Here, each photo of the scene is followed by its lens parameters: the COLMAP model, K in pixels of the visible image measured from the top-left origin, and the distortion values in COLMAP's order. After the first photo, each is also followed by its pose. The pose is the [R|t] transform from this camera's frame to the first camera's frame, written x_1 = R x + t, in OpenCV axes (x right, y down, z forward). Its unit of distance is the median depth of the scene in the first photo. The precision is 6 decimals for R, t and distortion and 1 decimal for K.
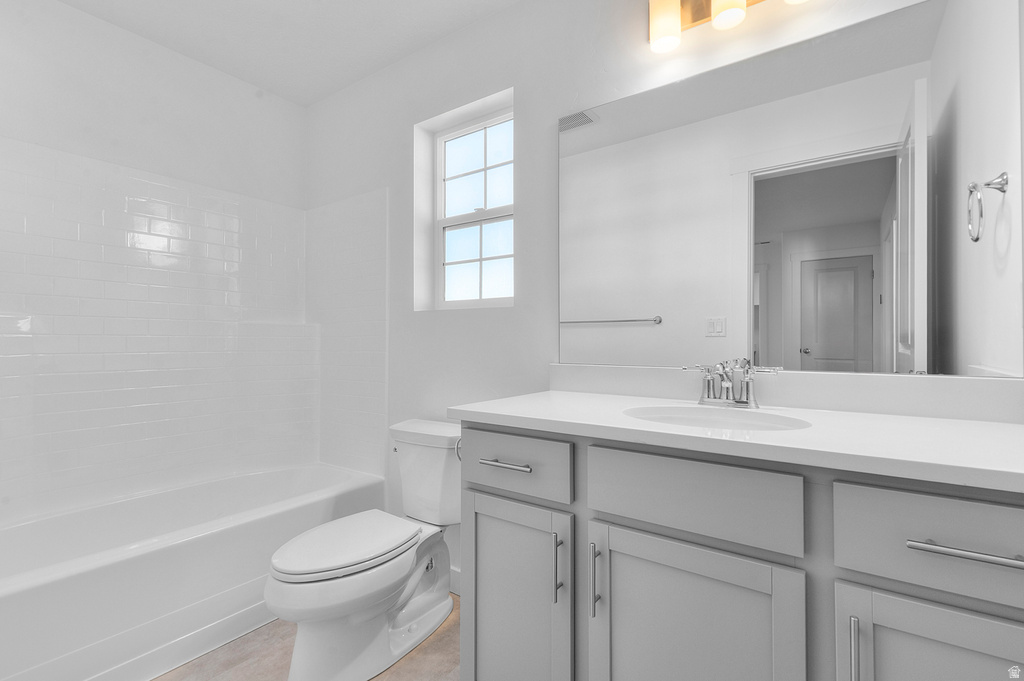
lens RADIAL K [[452.7, 0, 496.0], [0, 452.7, 323.8], [0, 0, 1]] dist [0.002023, 0.000054]
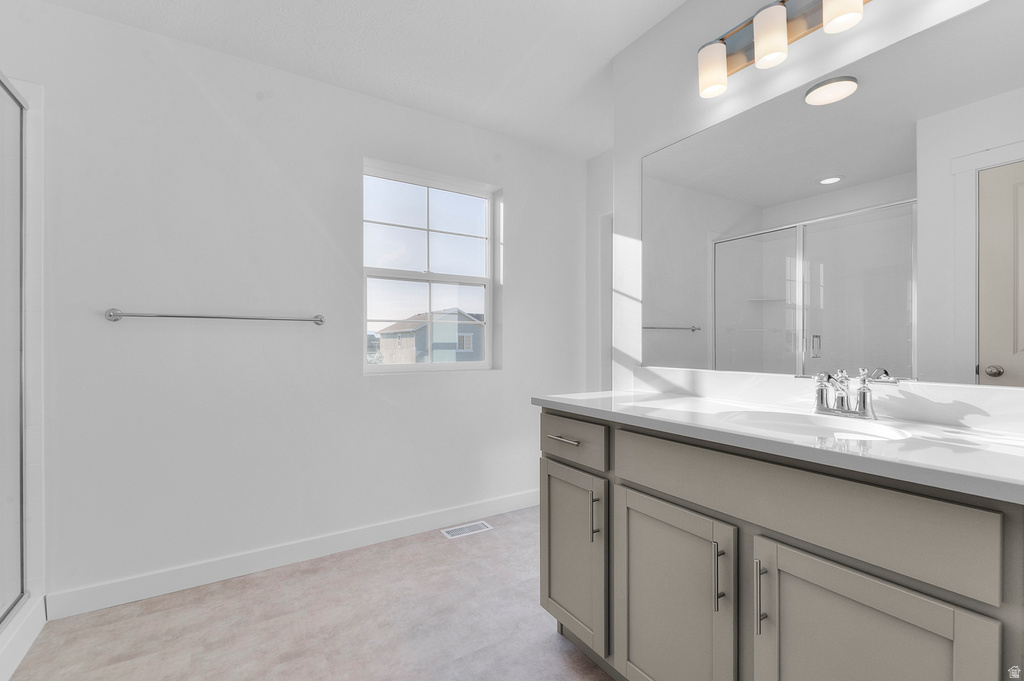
lens RADIAL K [[440.9, 0, 512.0], [0, 440.9, 340.5], [0, 0, 1]] dist [-0.002507, -0.001057]
pose [[0.922181, -0.000515, -0.386759, 0.149293], [0.006934, 0.999860, 0.015202, -0.002987], [0.386697, -0.016700, 0.922055, -0.105099]]
